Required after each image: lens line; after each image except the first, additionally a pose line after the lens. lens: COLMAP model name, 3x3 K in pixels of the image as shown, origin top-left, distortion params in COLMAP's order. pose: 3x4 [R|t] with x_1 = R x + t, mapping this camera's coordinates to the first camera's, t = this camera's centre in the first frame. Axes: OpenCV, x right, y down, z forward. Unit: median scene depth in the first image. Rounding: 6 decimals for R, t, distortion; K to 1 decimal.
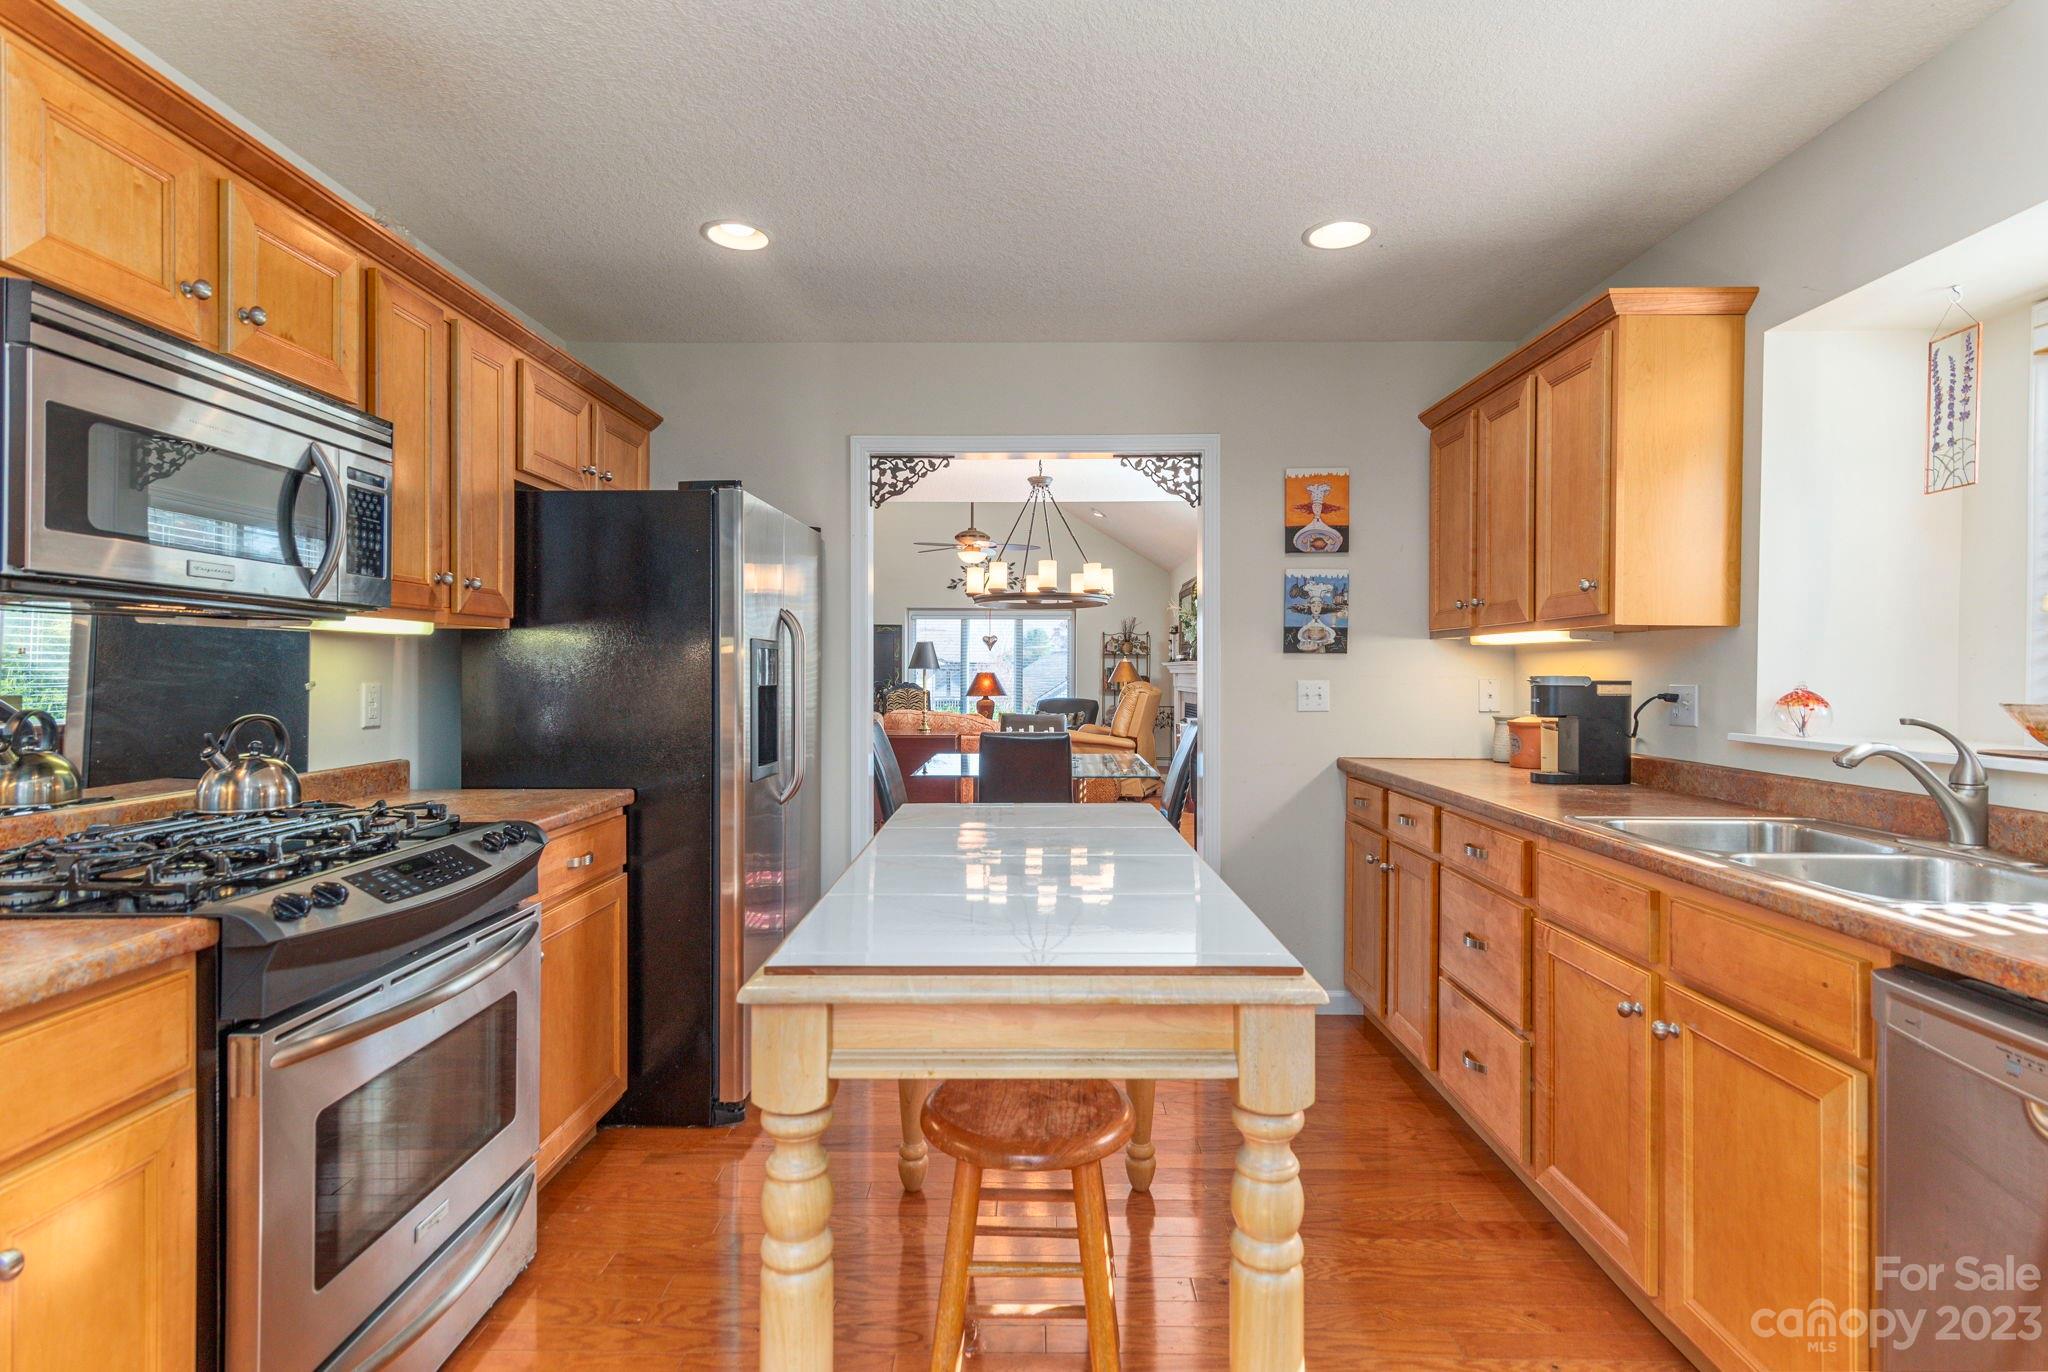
lens RADIAL K [[1009.9, 0, 1024.0], [0, 1009.9, 686.0], [0, 0, 1]] dist [0.011154, -0.000172]
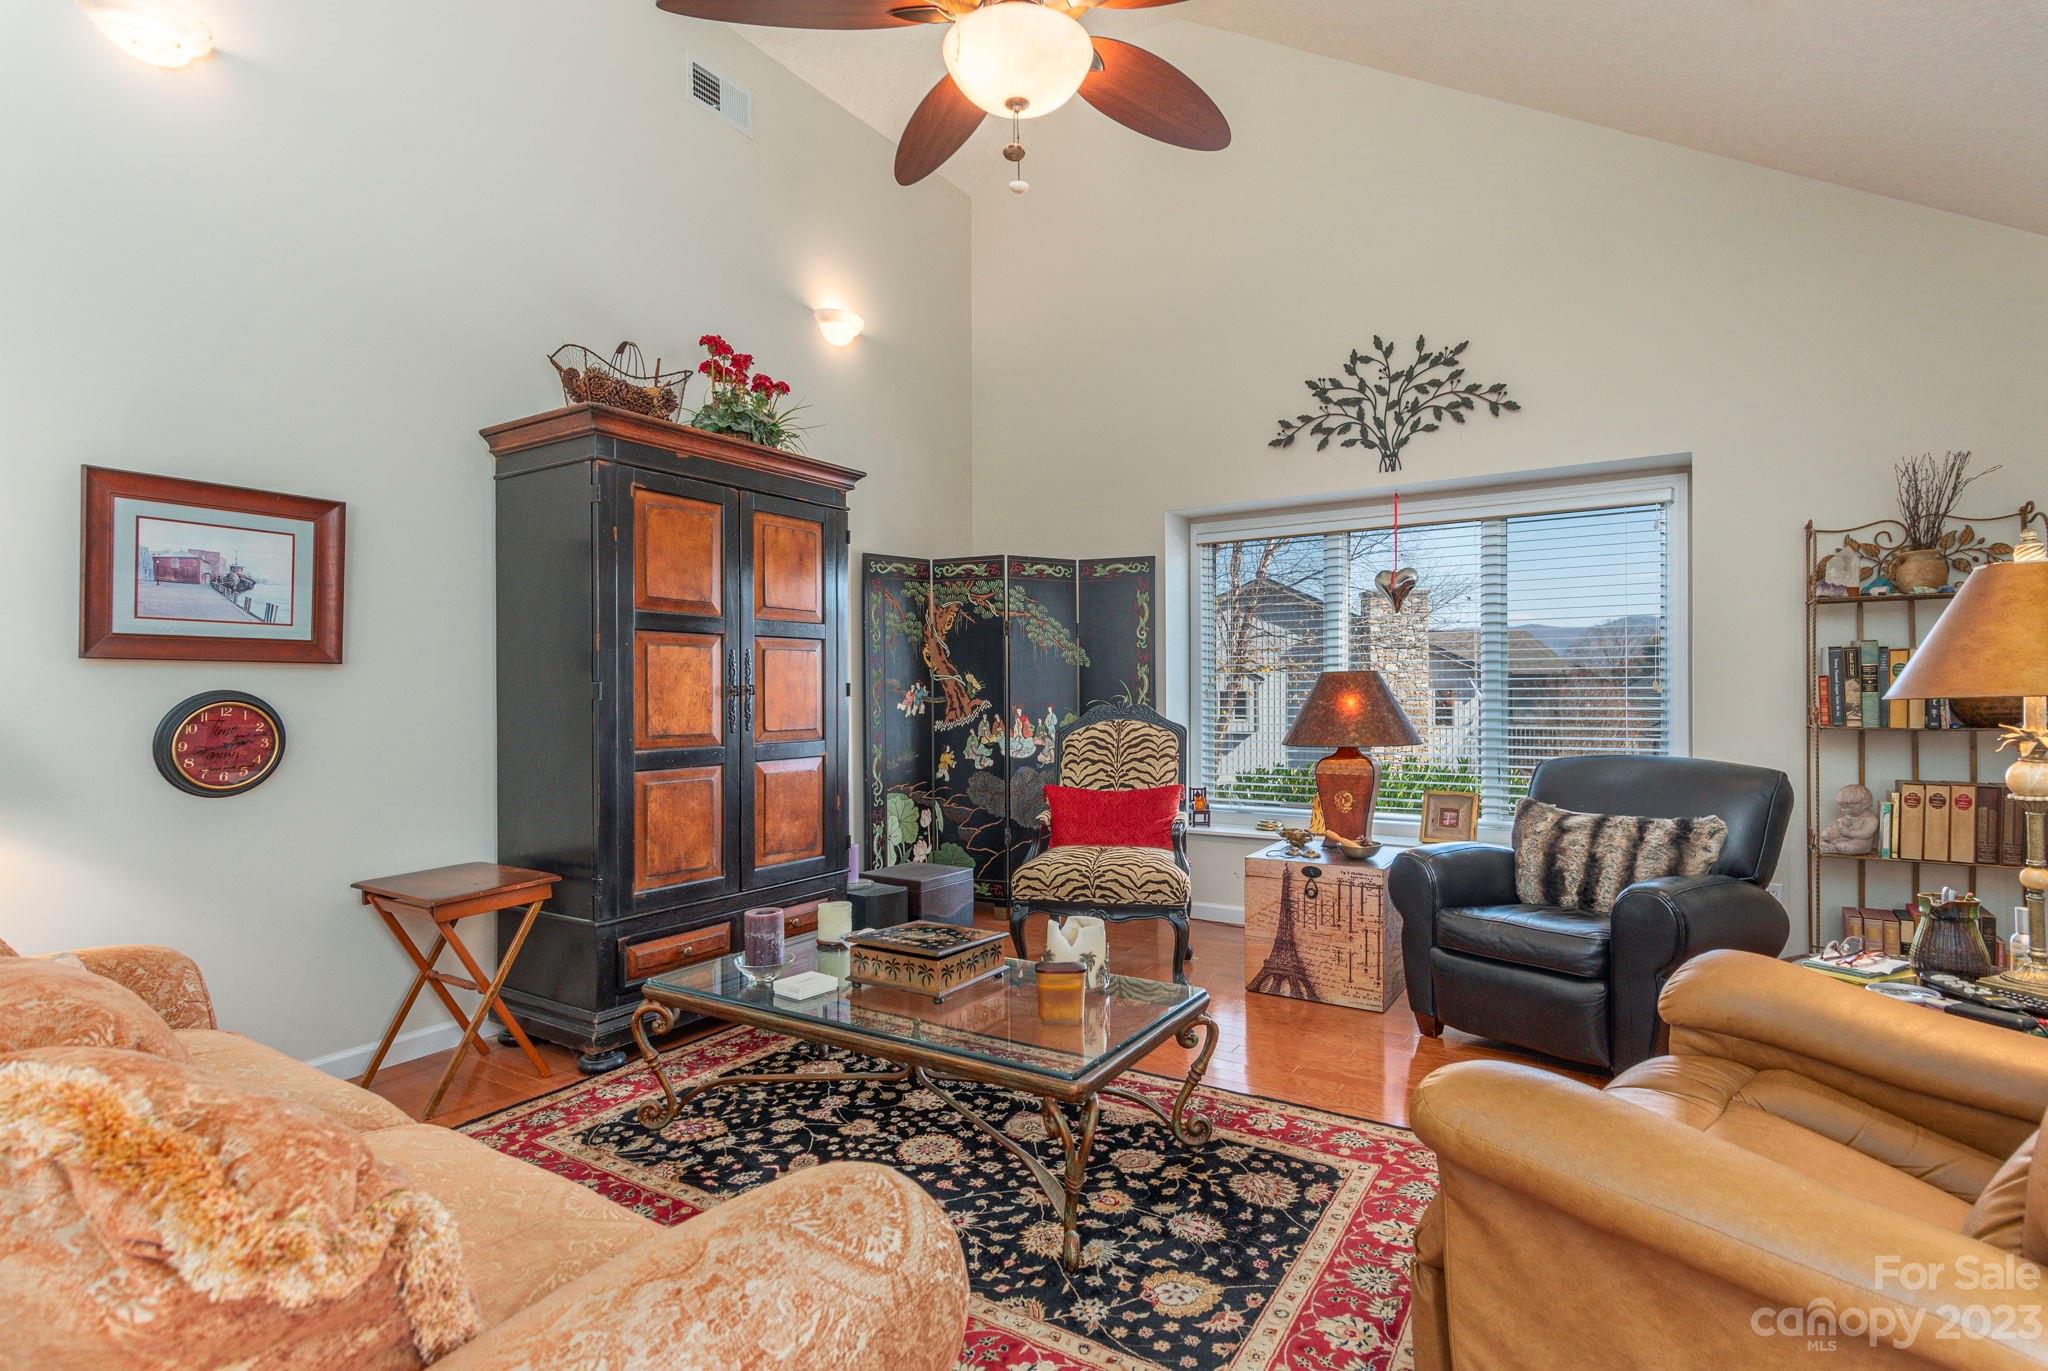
lens RADIAL K [[1008.2, 0, 1022.5], [0, 1008.2, 695.2], [0, 0, 1]] dist [0.011042, -0.000704]
pose [[0.846618, -0.005793, -0.532169, 0.183905], [-0.000612, 0.999929, -0.011859, -0.007648], [0.532200, 0.010366, 0.846555, 2.733519]]
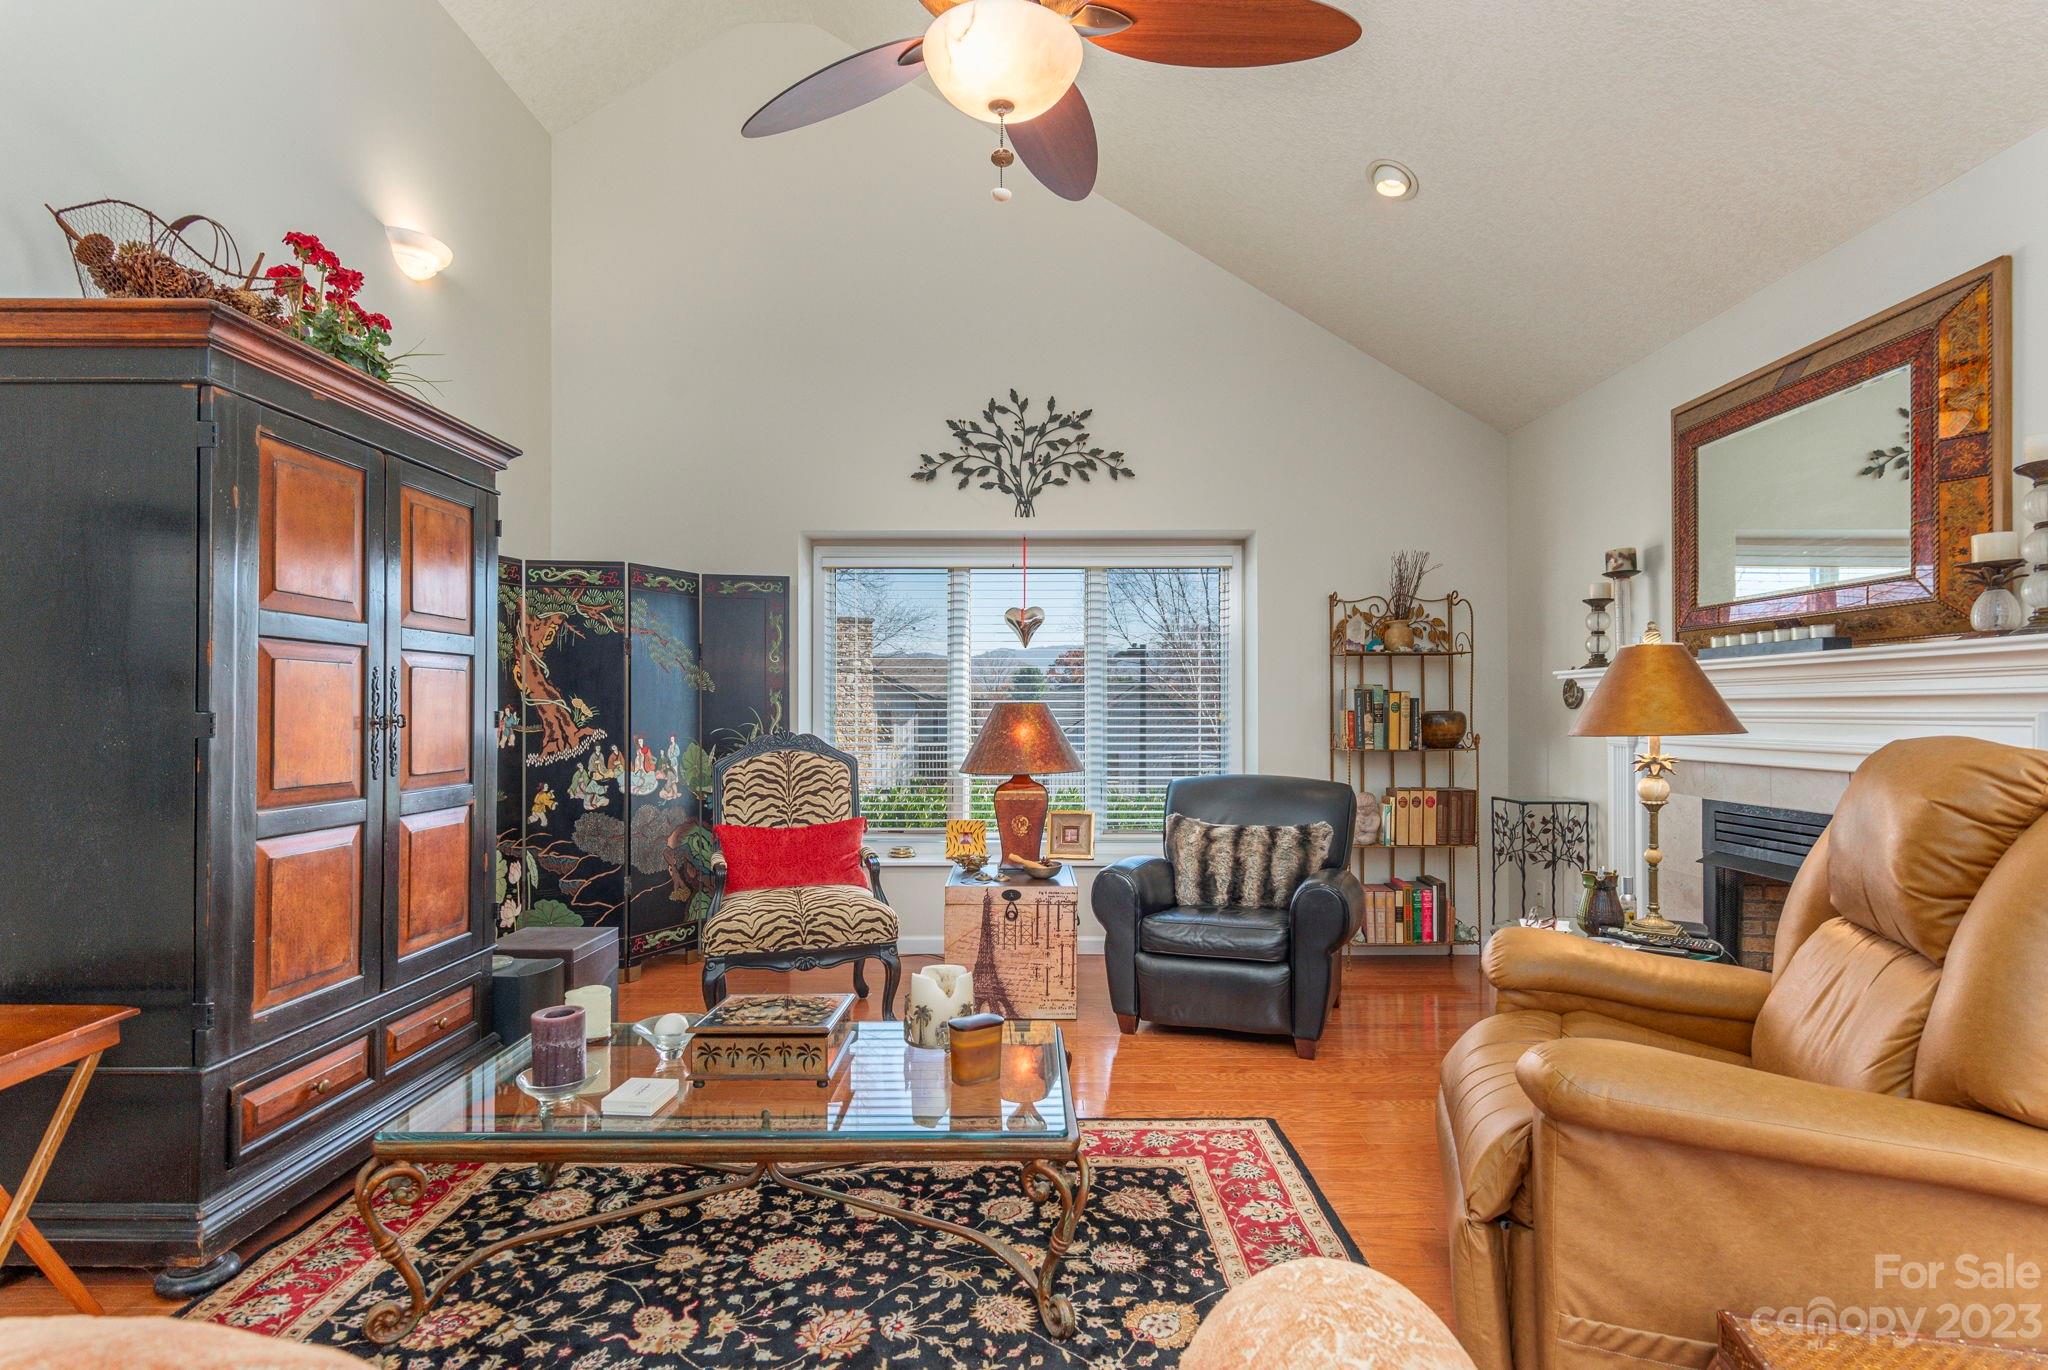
lens RADIAL K [[1012.8, 0, 1019.7], [0, 1012.8, 705.0], [0, 0, 1]] dist [0.010166, -0.000178]
pose [[0.999996, -0.002389, 0.001787, -0.157223], [0.002427, 0.999763, -0.021633, -0.020724], [-0.001735, 0.021637, 0.999764, 2.671391]]
